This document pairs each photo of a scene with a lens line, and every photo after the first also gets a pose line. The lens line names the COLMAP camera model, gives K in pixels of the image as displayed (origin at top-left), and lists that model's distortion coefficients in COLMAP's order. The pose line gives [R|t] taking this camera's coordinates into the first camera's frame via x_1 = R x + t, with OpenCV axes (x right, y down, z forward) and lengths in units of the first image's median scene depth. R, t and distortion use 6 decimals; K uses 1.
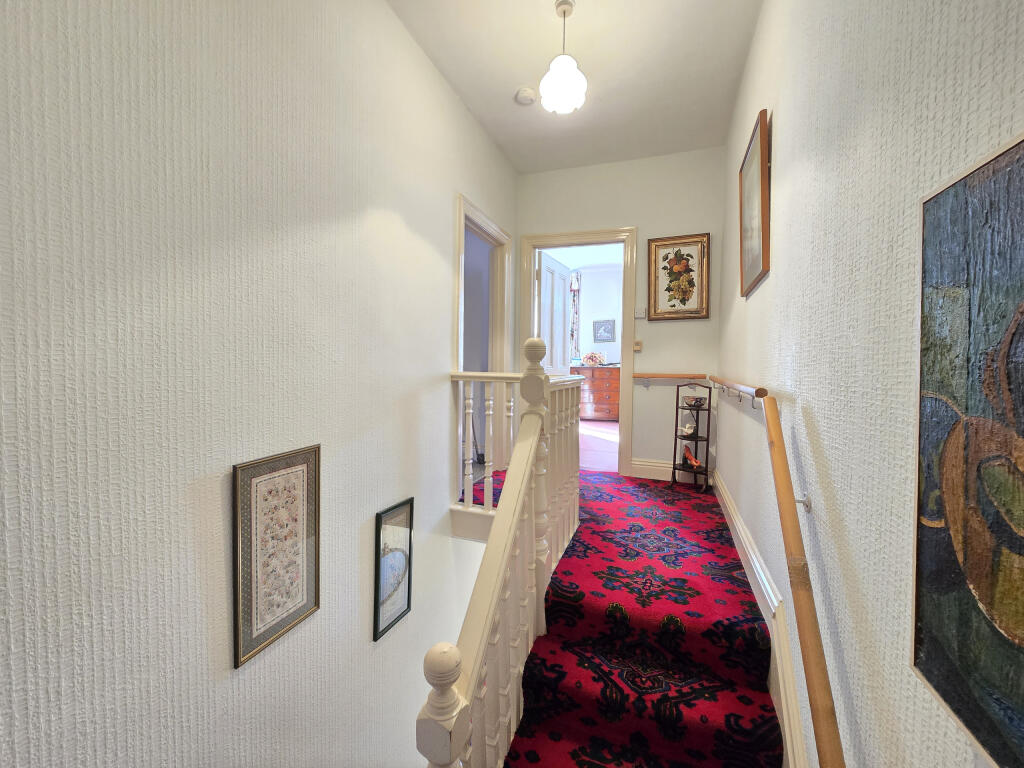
lens RADIAL K [[414.9, 0, 512.3], [0, 414.9, 380.1], [0, 0, 1]] dist [-0.000656, -0.000037]
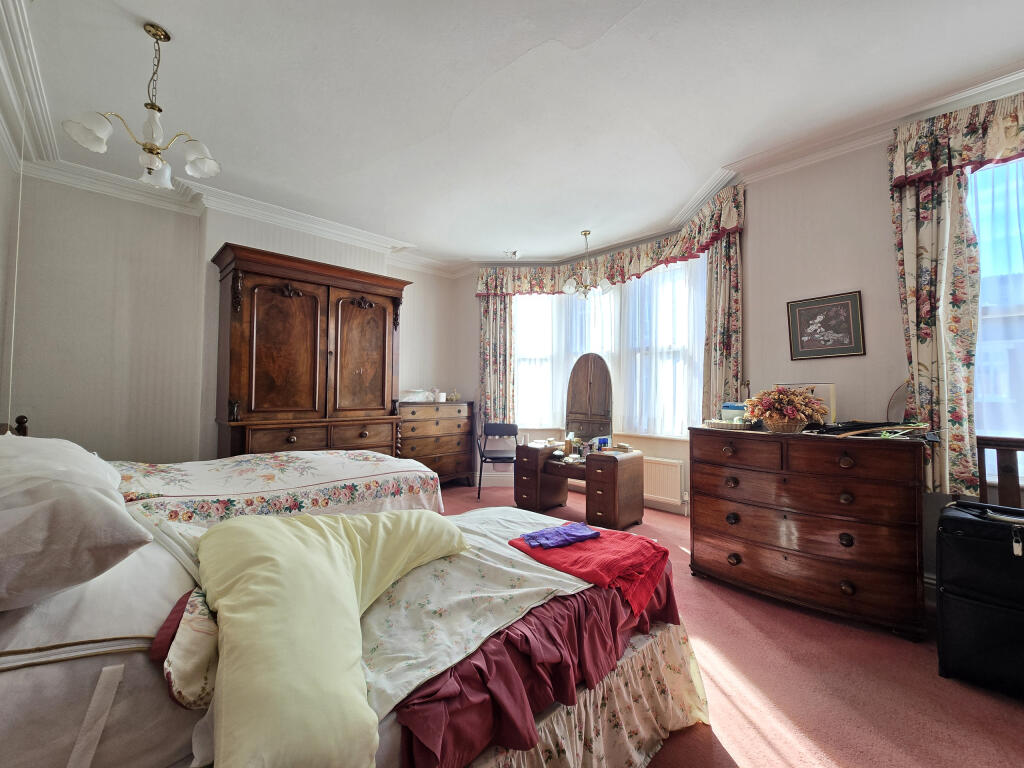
lens RADIAL K [[414.9, 0, 510.6], [0, 414.9, 383.6], [0, 0, 1]] dist [-0.000656, -0.000037]
pose [[0.900465, -0.021410, -0.434401, 0.133165], [-0.008151, 0.997781, -0.066075, -0.044300], [0.434852, 0.063039, 0.898293, 0.569429]]
